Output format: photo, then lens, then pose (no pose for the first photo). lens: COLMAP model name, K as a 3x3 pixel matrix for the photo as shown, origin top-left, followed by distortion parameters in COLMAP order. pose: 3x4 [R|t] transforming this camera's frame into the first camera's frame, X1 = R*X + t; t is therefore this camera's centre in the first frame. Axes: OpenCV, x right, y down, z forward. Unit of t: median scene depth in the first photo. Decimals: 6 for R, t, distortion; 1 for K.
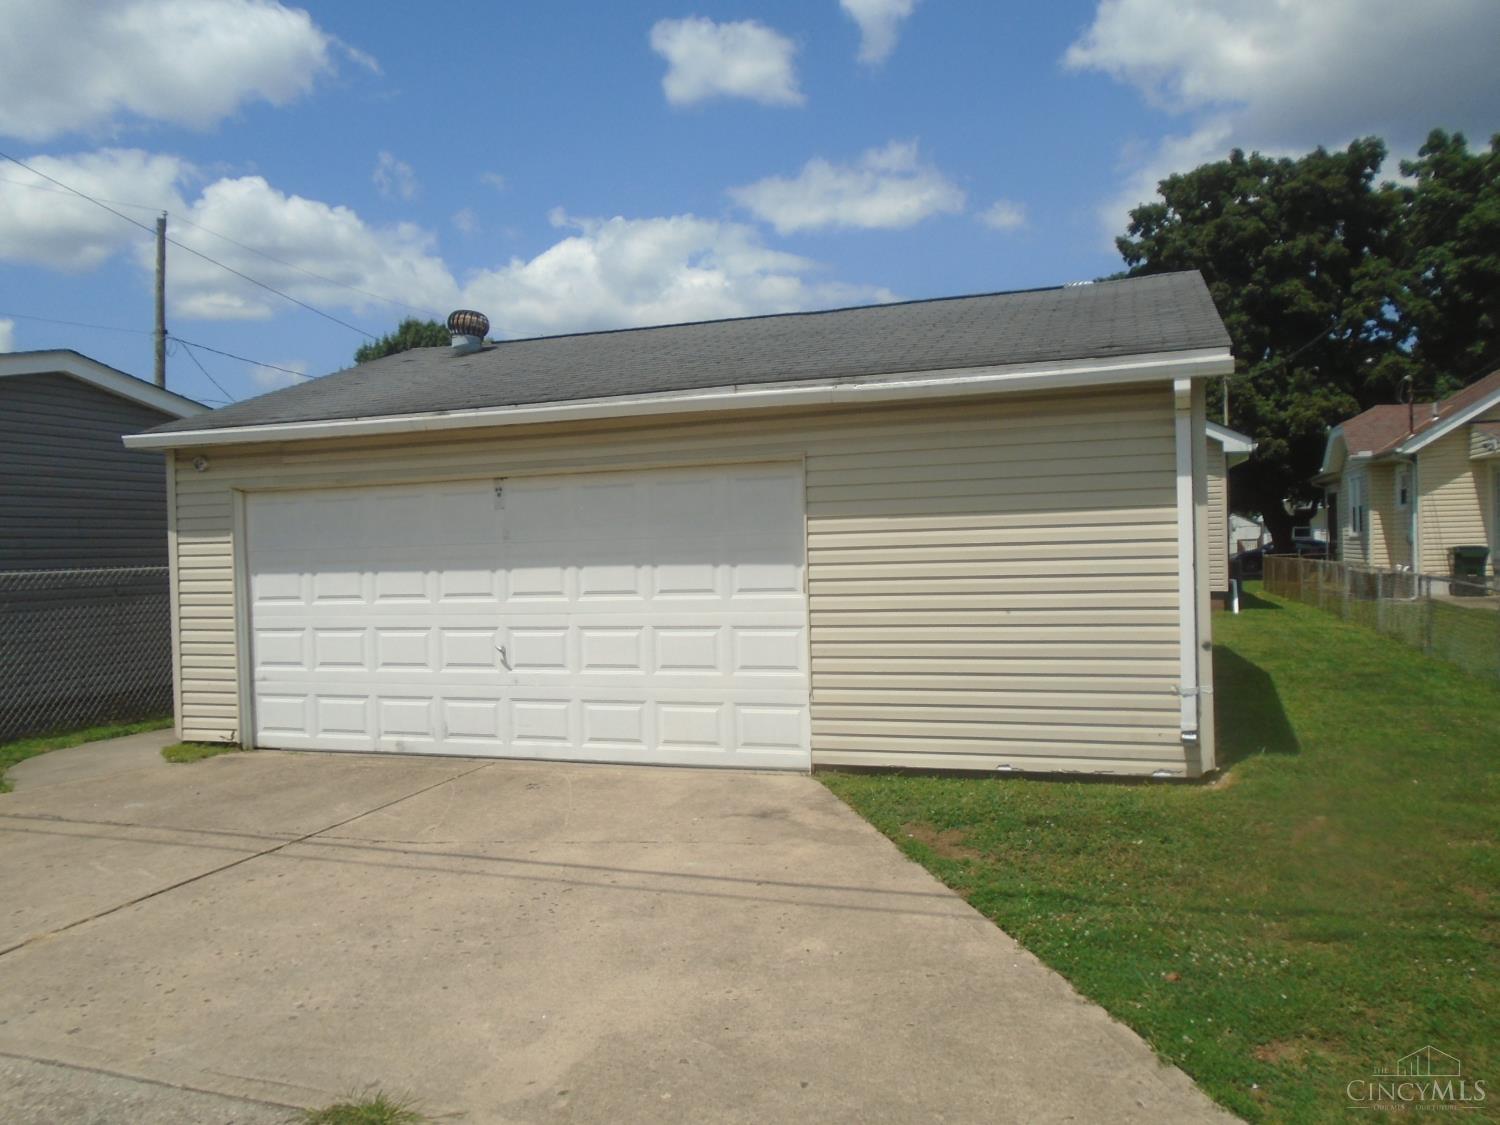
lens RADIAL K [[1149.4, 0, 755.7], [0, 1149.4, 559.5], [0, 0, 1]] dist [-0.027330, 0.018858]
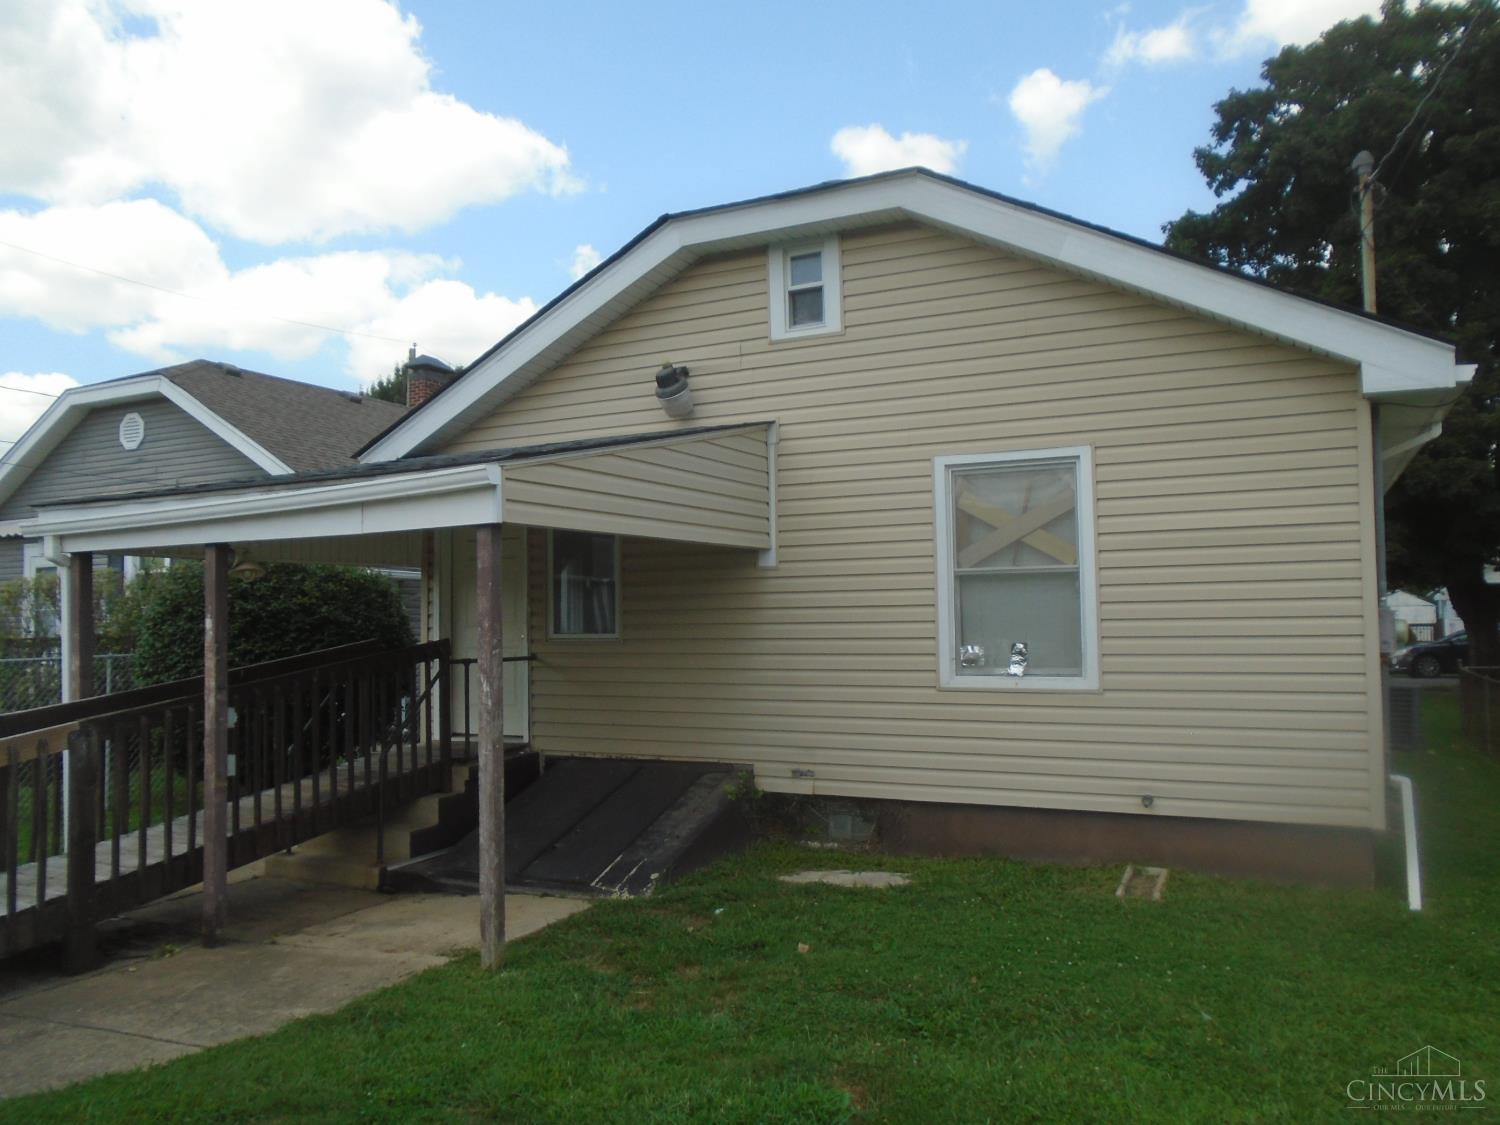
lens RADIAL K [[1149.4, 0, 741.7], [0, 1149.4, 566.1], [0, 0, 1]] dist [-0.027330, 0.018858]
pose [[0.991954, 0.007788, -0.126360, 0.150312], [-0.015020, 0.998297, -0.056377, -0.011658], [0.125706, 0.057822, 0.990381, 0.360275]]
